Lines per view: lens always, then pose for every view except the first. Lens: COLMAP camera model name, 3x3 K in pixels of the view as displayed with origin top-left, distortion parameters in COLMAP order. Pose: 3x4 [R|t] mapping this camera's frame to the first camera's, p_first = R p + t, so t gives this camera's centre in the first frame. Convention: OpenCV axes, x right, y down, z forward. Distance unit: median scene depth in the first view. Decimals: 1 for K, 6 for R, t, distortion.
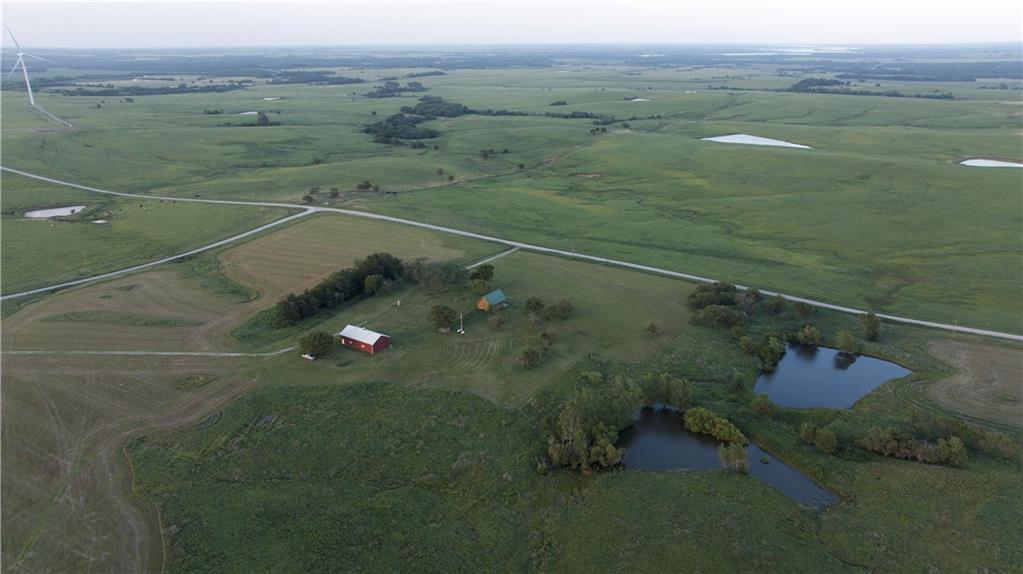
lens RADIAL K [[720.6, 0, 510.5], [0, 720.6, 287.1], [0, 0, 1]] dist [-0.014710, 0.002810]
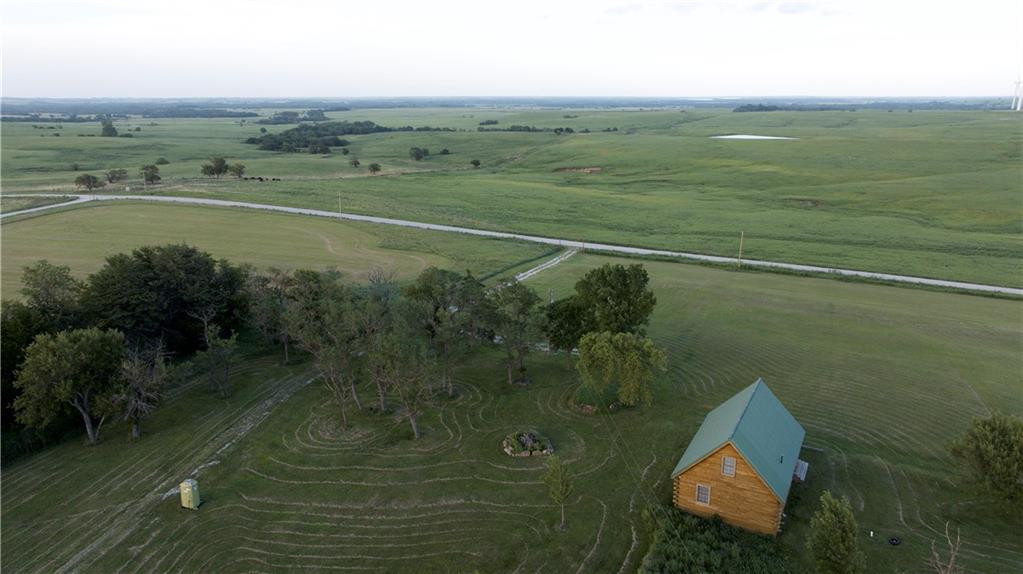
lens RADIAL K [[720.6, 0, 515.7], [0, 720.6, 288.8], [0, 0, 1]] dist [-0.014710, 0.002810]
pose [[0.990810, -0.031789, 0.131469, -0.089704], [0.040615, 0.997058, -0.065004, -0.010041], [-0.129016, 0.069746, 0.989187, 0.733979]]
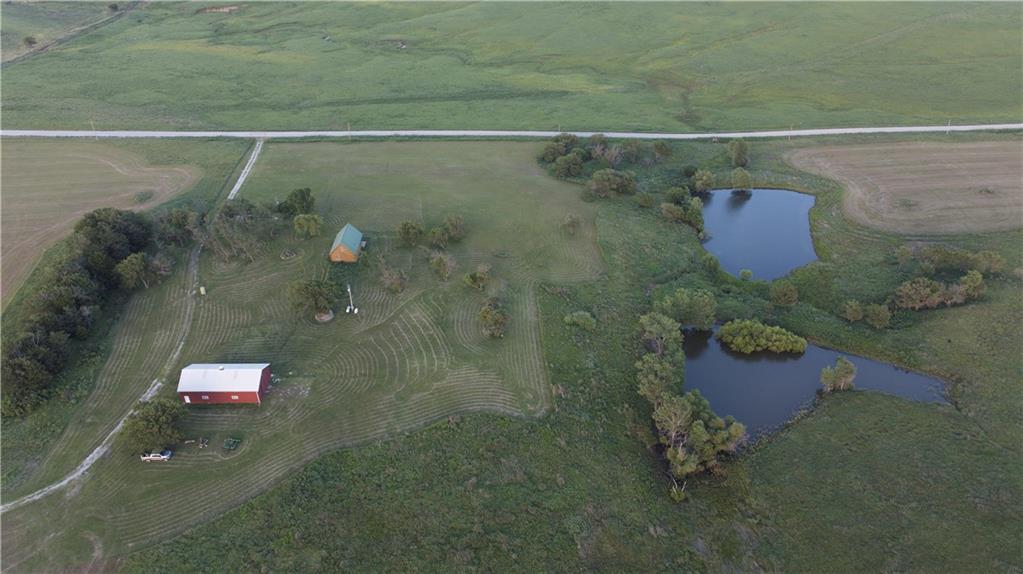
lens RADIAL K [[720.6, 0, 513.1], [0, 720.6, 282.6], [0, 0, 1]] dist [-0.014710, 0.002810]
pose [[0.815819, -0.319594, 0.481974, -0.208305], [0.189719, 0.935204, 0.298998, -0.105713], [-0.546302, -0.152488, 0.823590, 0.308500]]
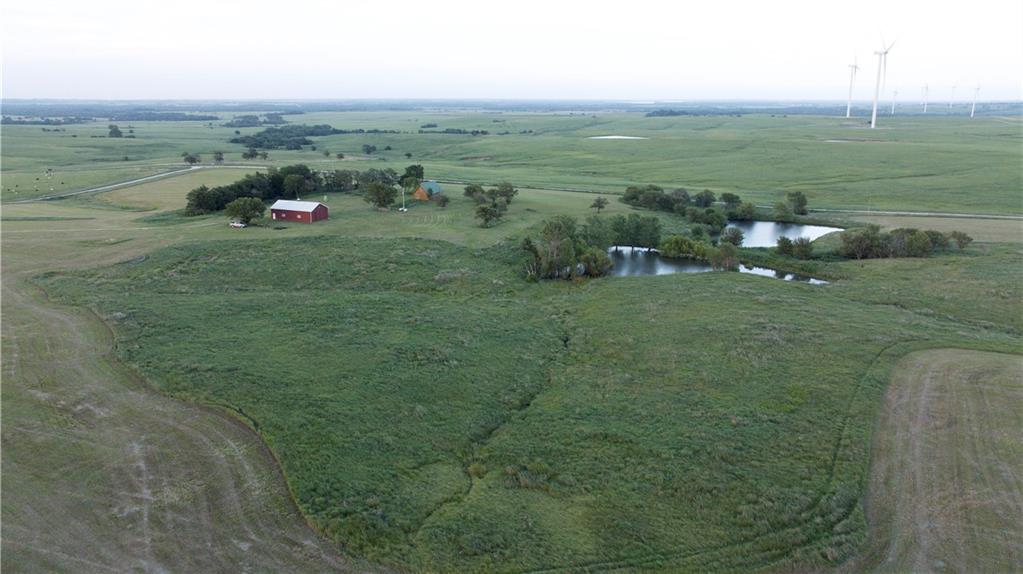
lens RADIAL K [[720.6, 0, 511.4], [0, 720.6, 287.9], [0, 0, 1]] dist [-0.014710, 0.002810]
pose [[0.981024, -0.043151, 0.189025, -0.090298], [0.056512, 0.996227, -0.065872, 0.187139], [-0.185469, 0.075304, 0.979760, 0.057301]]
